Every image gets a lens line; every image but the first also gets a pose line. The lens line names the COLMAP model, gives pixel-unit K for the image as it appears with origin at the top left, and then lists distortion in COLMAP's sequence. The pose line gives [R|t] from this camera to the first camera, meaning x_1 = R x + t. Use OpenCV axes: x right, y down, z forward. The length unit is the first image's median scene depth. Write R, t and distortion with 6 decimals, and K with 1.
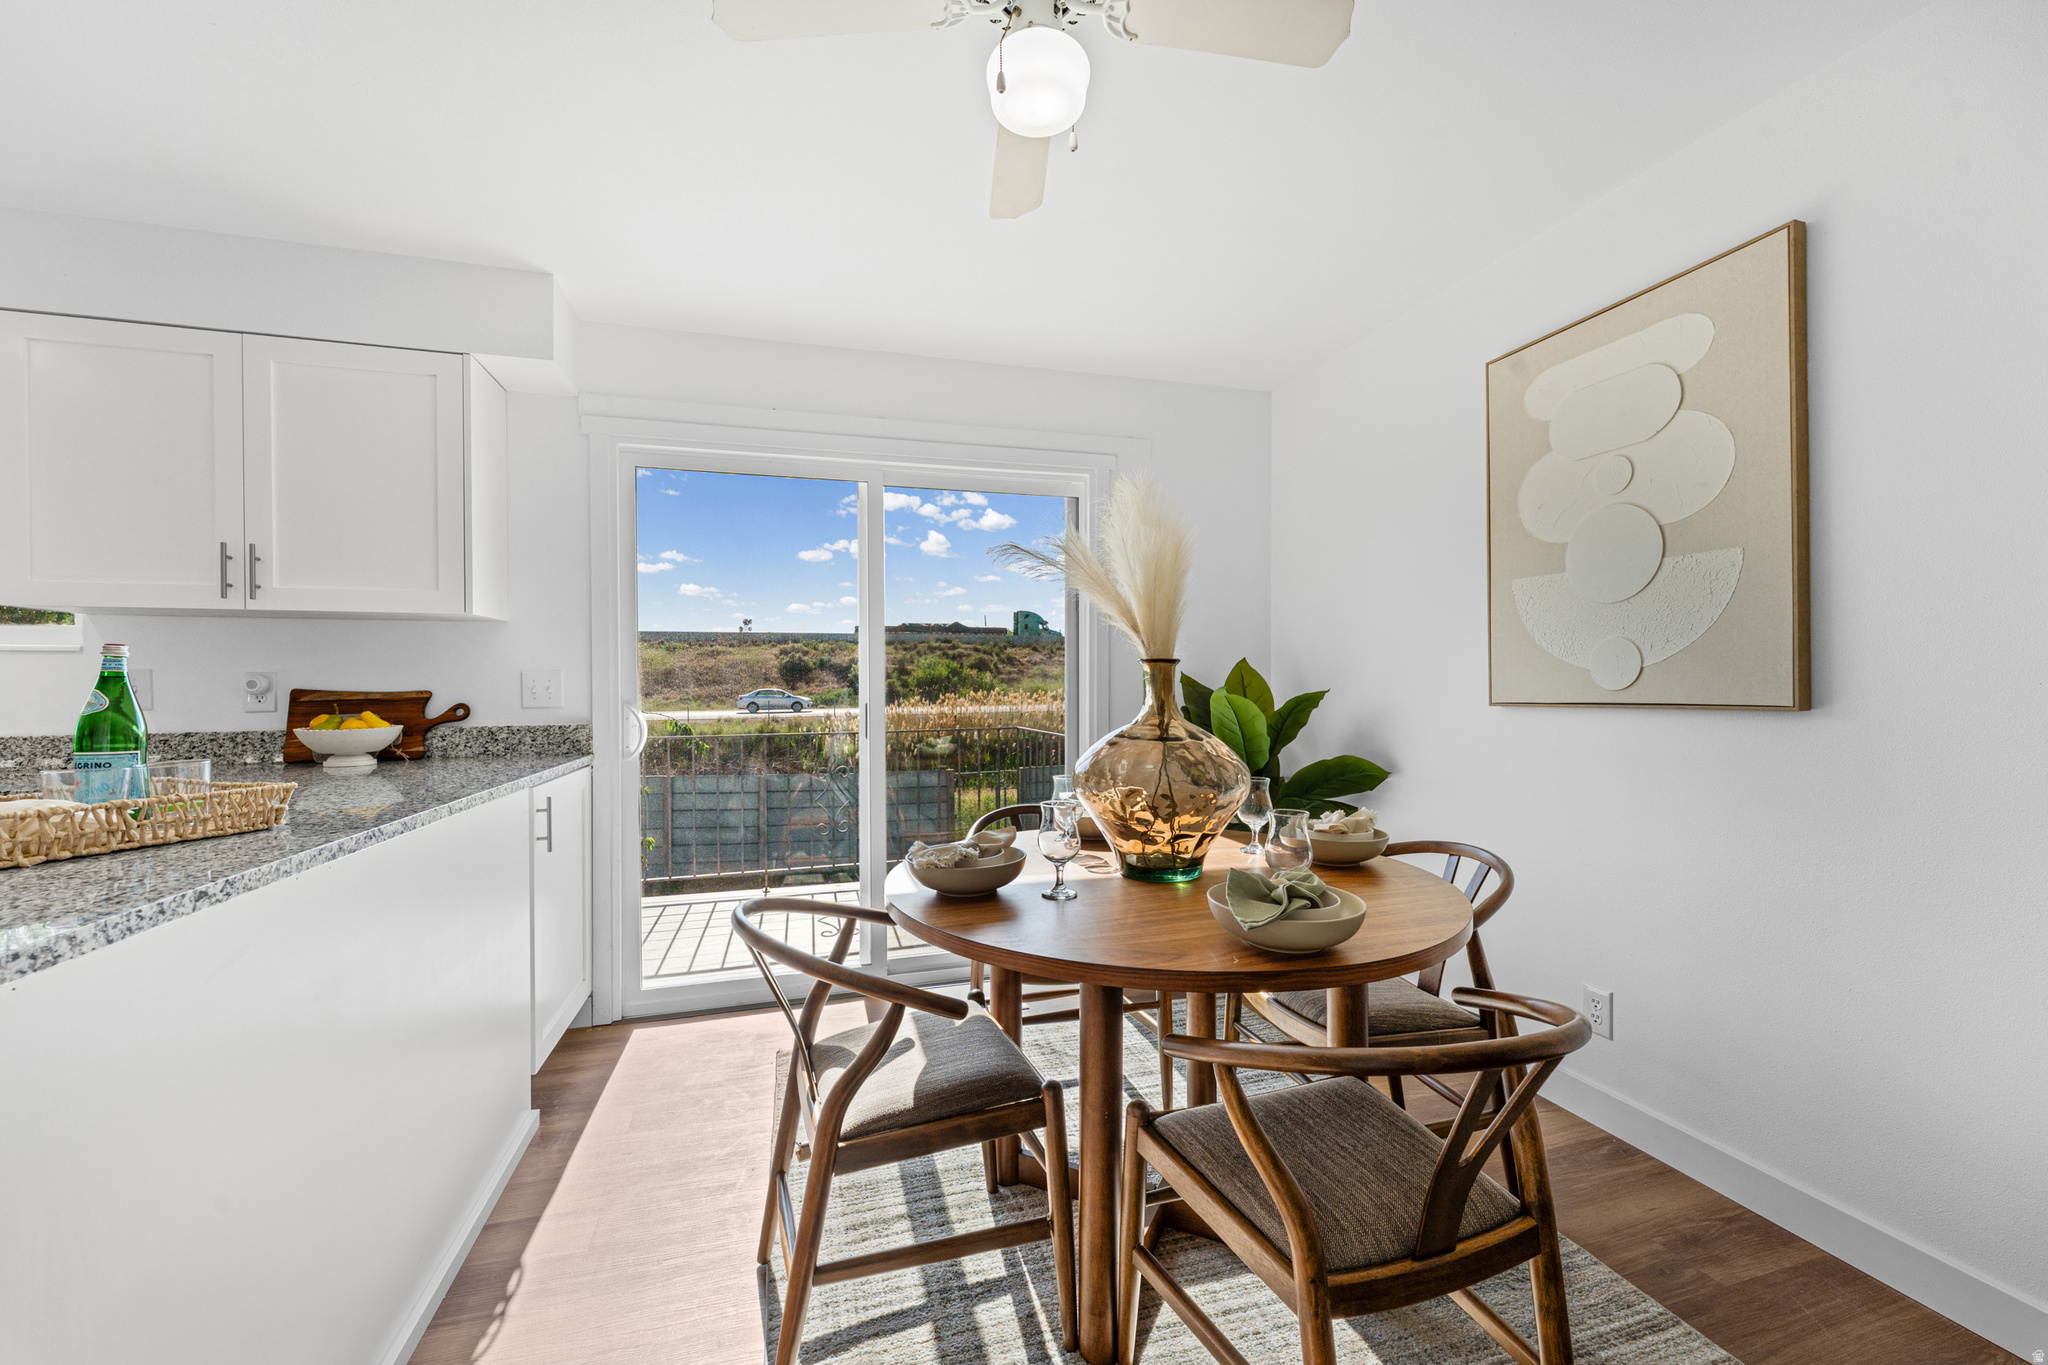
lens RADIAL K [[821.8, 0, 1017.4], [0, 821.8, 684.2], [0, 0, 1]] dist [-0.006868, 0.002158]
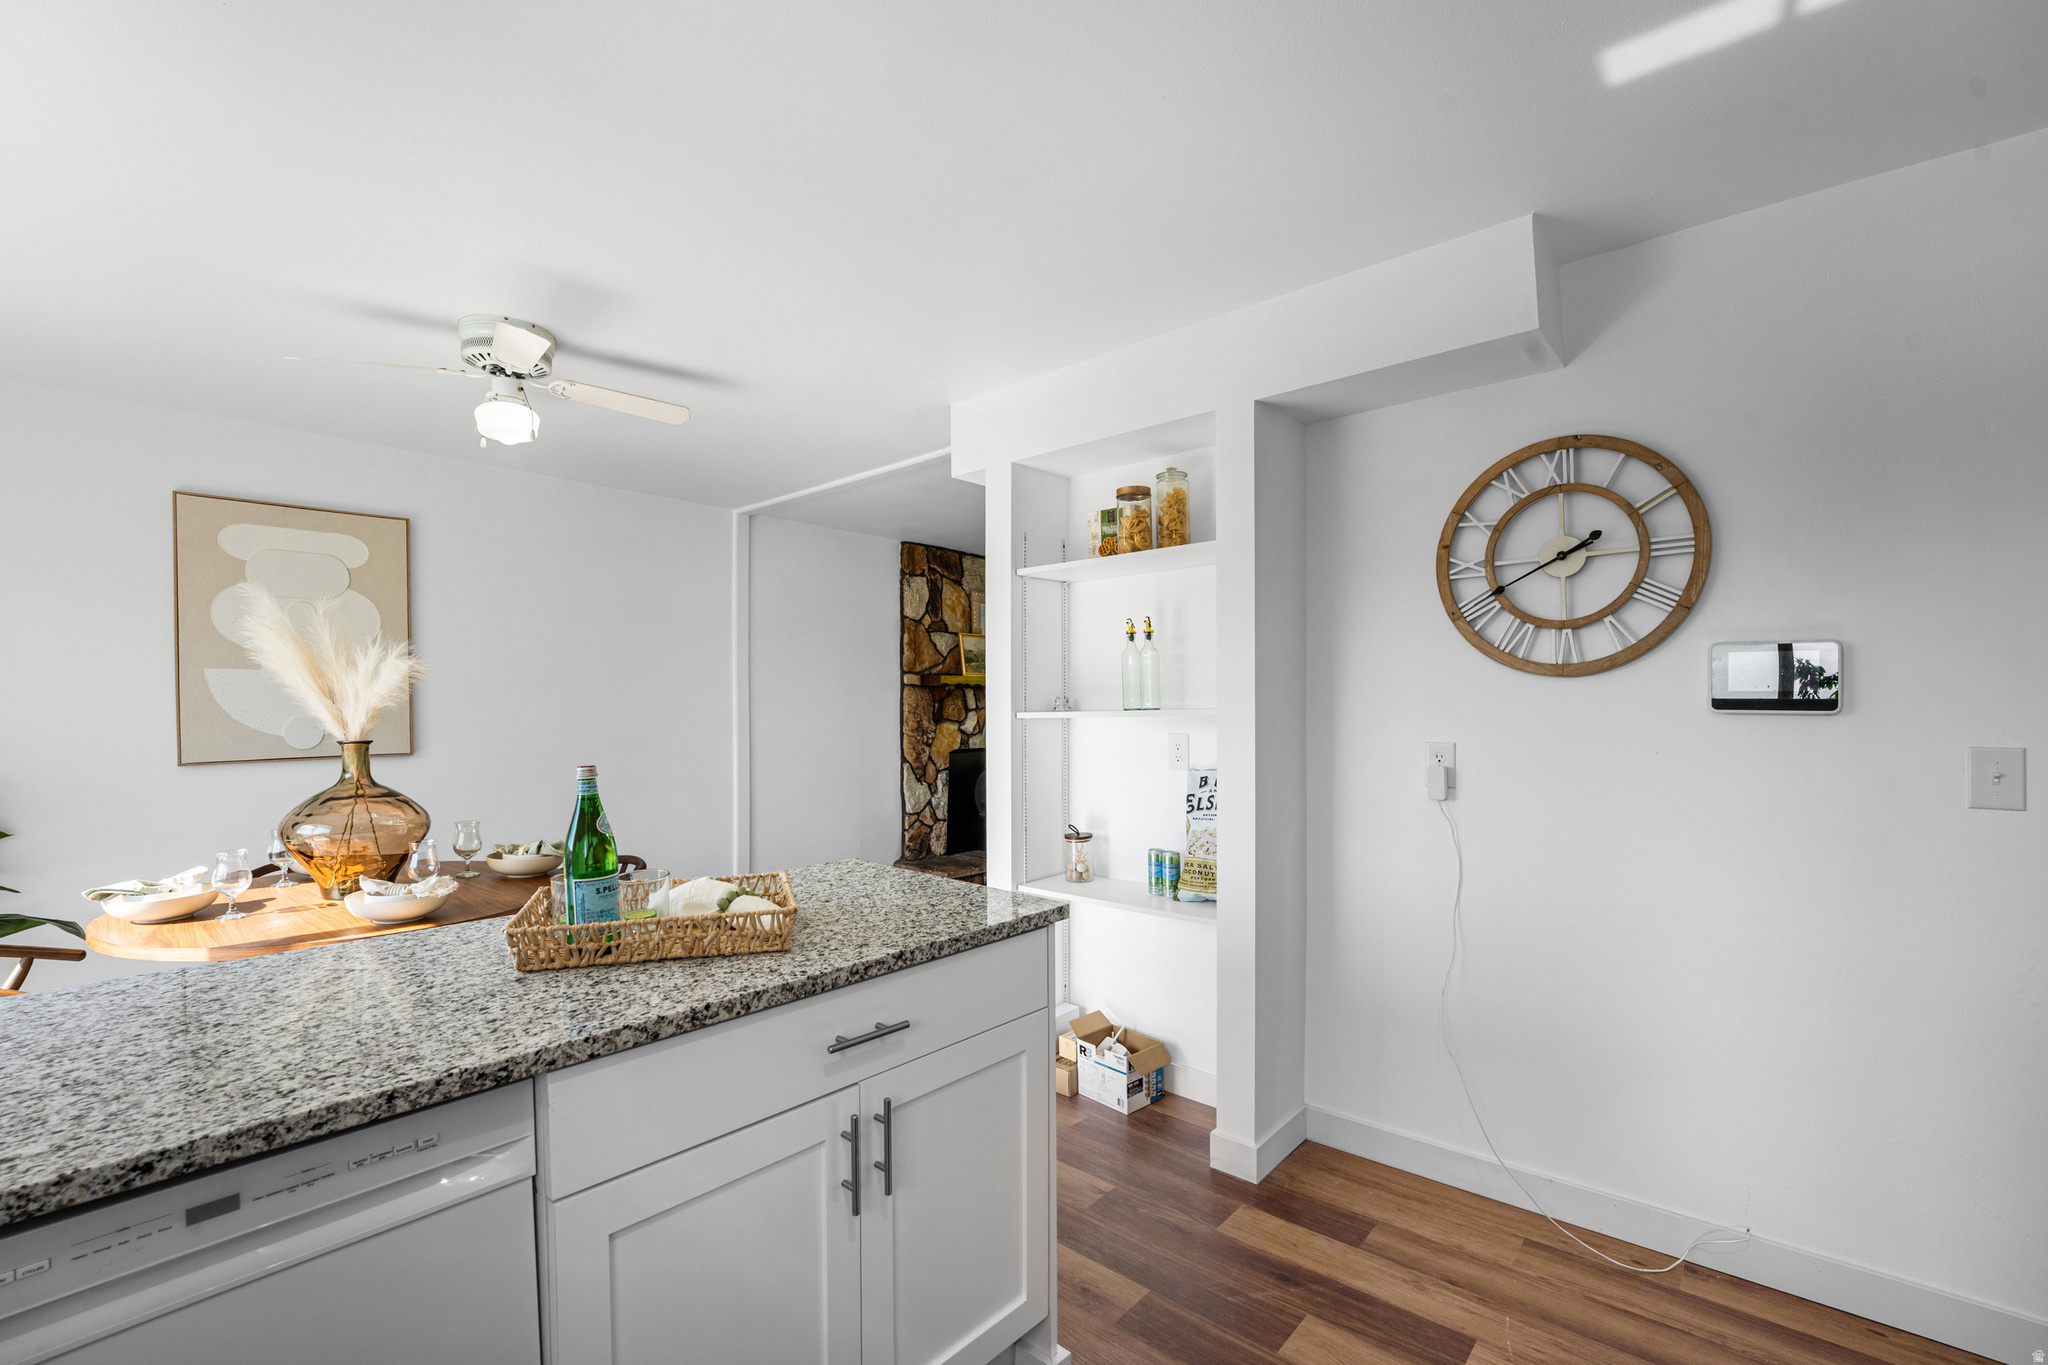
lens RADIAL K [[877.0, 0, 1003.1], [0, 877.0, 708.6], [0, 0, 1]] dist [-0.043454, -0.000138]
pose [[-0.519039, -0.001183, 0.854750, -1.199345], [0.004428, 0.999982, 0.004072, -0.063763], [-0.854739, 0.005898, -0.519024, 0.594547]]
